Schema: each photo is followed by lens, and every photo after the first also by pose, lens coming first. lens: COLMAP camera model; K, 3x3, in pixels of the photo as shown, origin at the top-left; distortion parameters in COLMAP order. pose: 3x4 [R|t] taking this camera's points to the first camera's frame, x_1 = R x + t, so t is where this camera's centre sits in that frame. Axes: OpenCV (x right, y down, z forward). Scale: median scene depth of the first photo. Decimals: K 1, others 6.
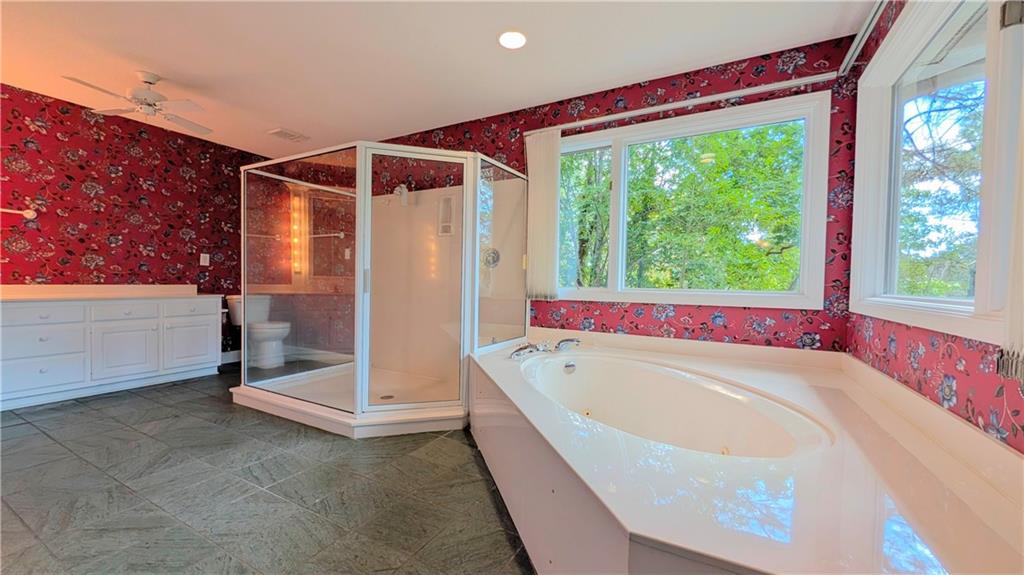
lens RADIAL K [[392.6, 0, 515.9], [0, 392.6, 288.9], [0, 0, 1]] dist [-0.000065, 0.000164]
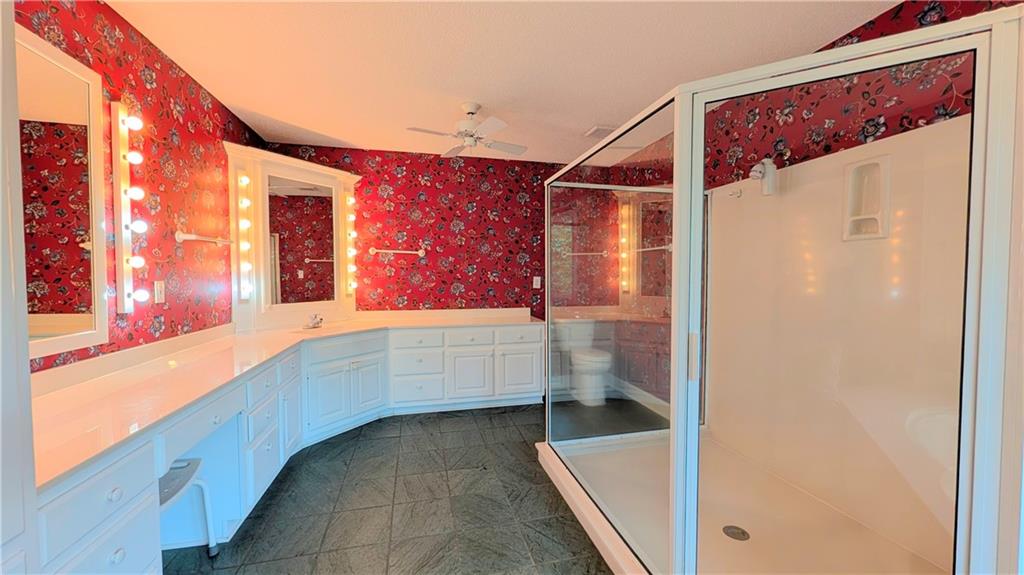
lens RADIAL K [[392.6, 0, 515.9], [0, 392.6, 288.9], [0, 0, 1]] dist [-0.000065, 0.000164]
pose [[0.675620, 0.007495, -0.737212, -0.105381], [-0.004649, 0.999972, 0.005906, -0.071835], [0.737235, -0.000563, 0.675636, 0.320583]]
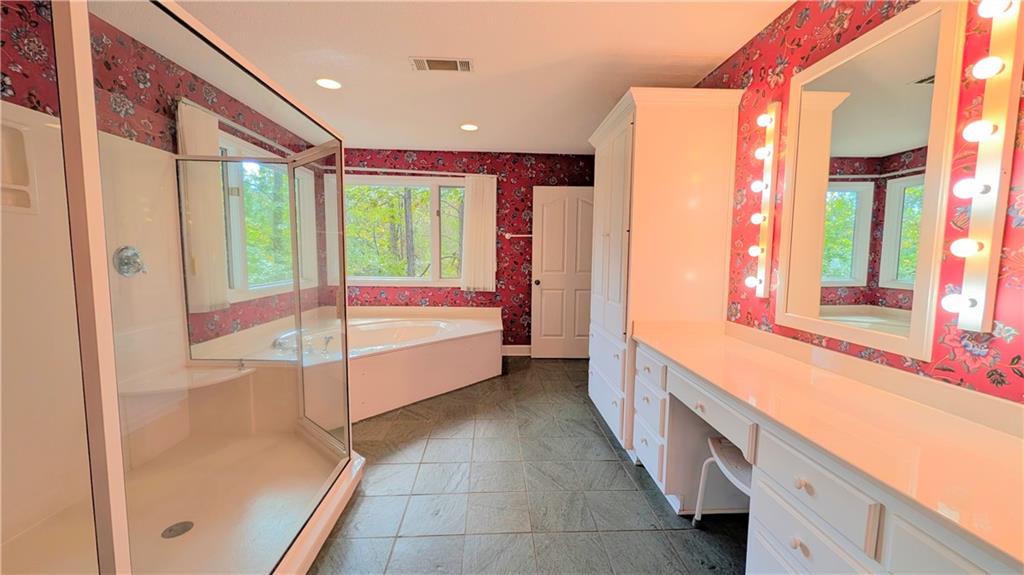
lens RADIAL K [[392.6, 0, 515.9], [0, 392.6, 288.9], [0, 0, 1]] dist [-0.000065, 0.000164]
pose [[-0.530207, -0.100697, 0.841867, -0.857321], [-0.004280, 0.993228, 0.116106, -0.102317], [-0.847857, 0.057957, -0.527048, 0.746881]]
